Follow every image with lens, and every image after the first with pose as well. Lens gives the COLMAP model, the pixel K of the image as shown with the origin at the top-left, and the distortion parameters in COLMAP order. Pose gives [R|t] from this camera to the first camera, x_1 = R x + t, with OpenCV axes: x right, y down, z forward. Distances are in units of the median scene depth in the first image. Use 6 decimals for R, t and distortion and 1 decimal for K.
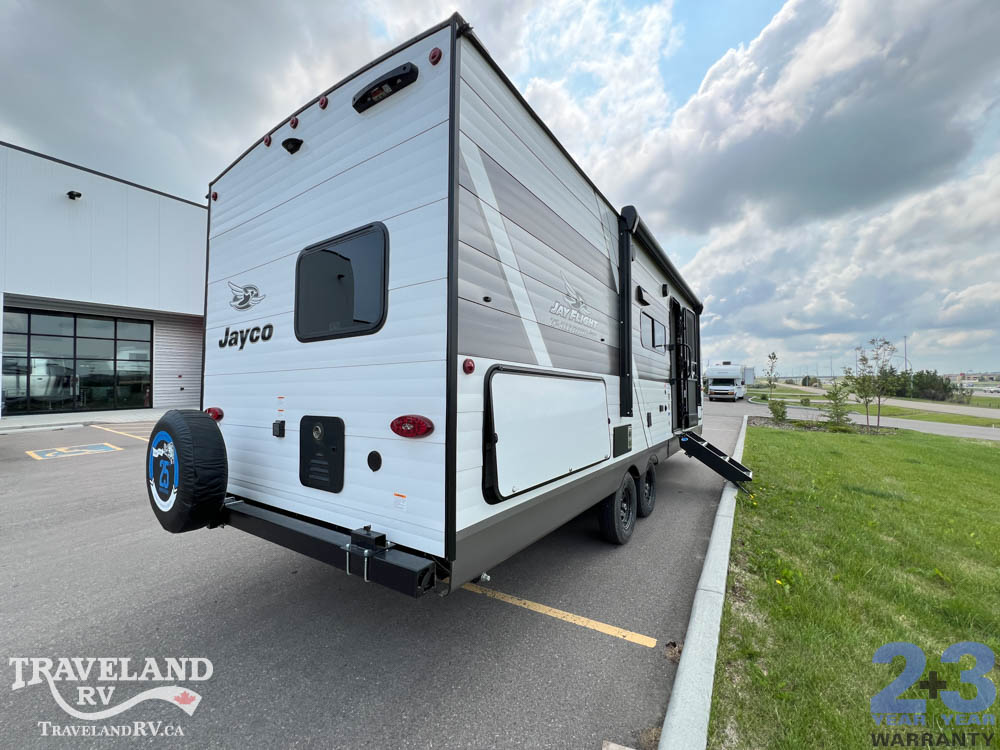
lens RADIAL K [[398.9, 0, 501.4], [0, 398.9, 373.4], [0, 0, 1]] dist [-0.001402, 0.000556]
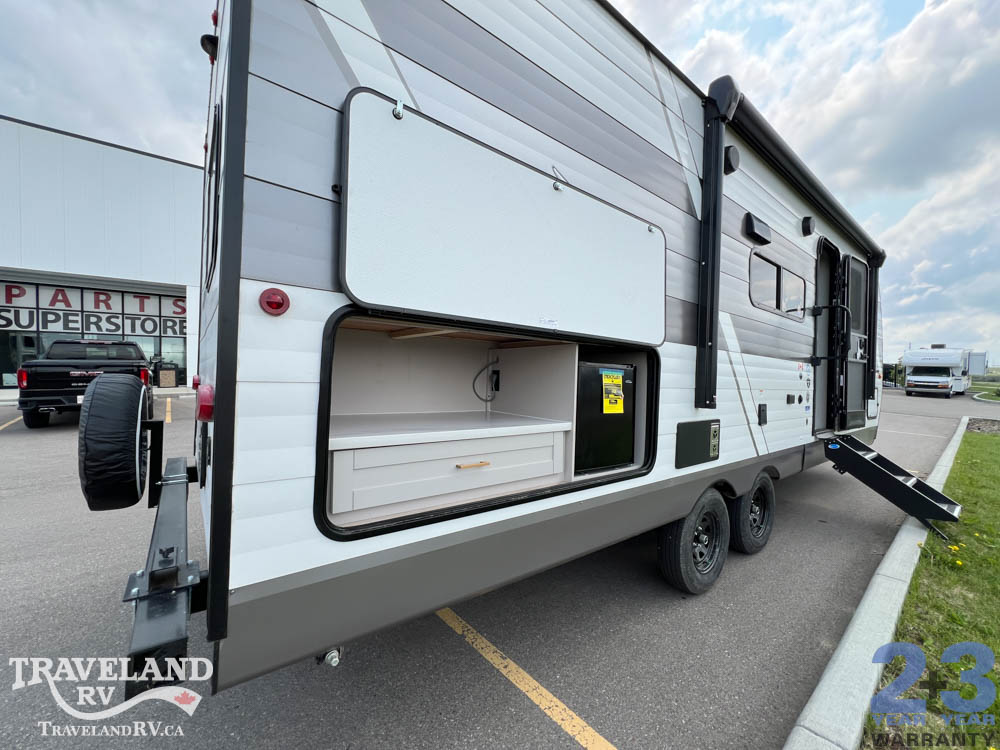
lens RADIAL K [[398.9, 0, 499.5], [0, 398.9, 374.2], [0, 0, 1]] dist [-0.001402, 0.000556]
pose [[0.949071, 0.022841, -0.314232, 0.173702], [-0.009794, 0.999026, 0.043036, 0.024938], [0.314909, -0.037767, 0.948370, 0.240824]]
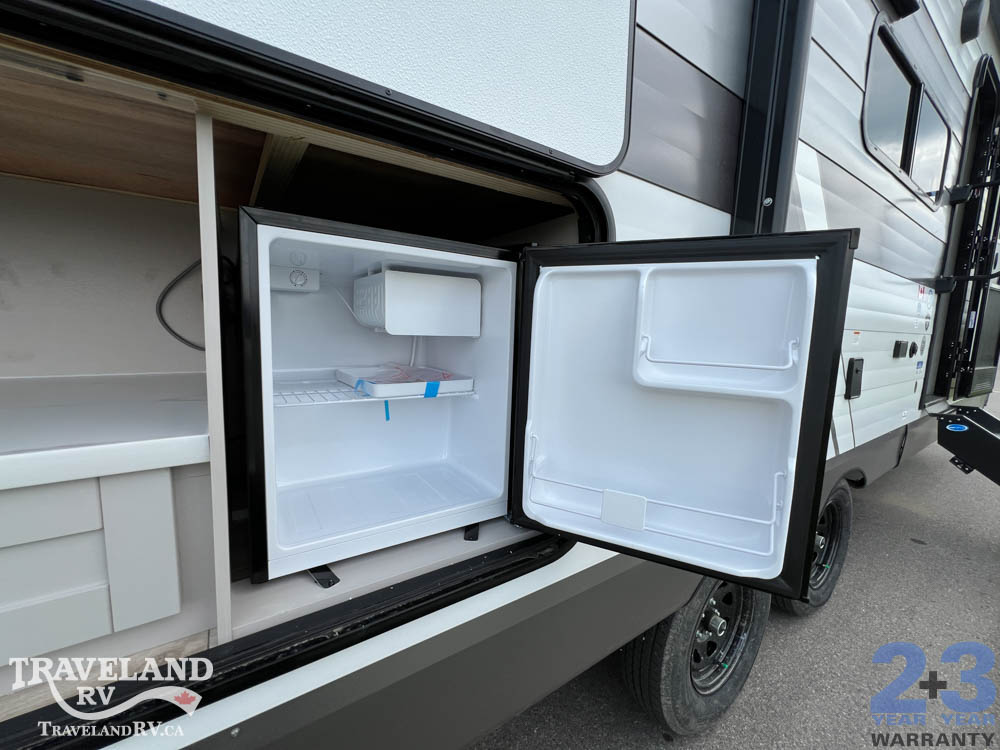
lens RADIAL K [[398.9, 0, 502.5], [0, 398.9, 372.1], [0, 0, 1]] dist [-0.001402, 0.000556]
pose [[0.926053, 0.074072, -0.370054, 0.232985], [-0.010635, 0.985282, 0.170606, 0.058666], [0.377245, -0.154055, 0.913211, 0.614173]]
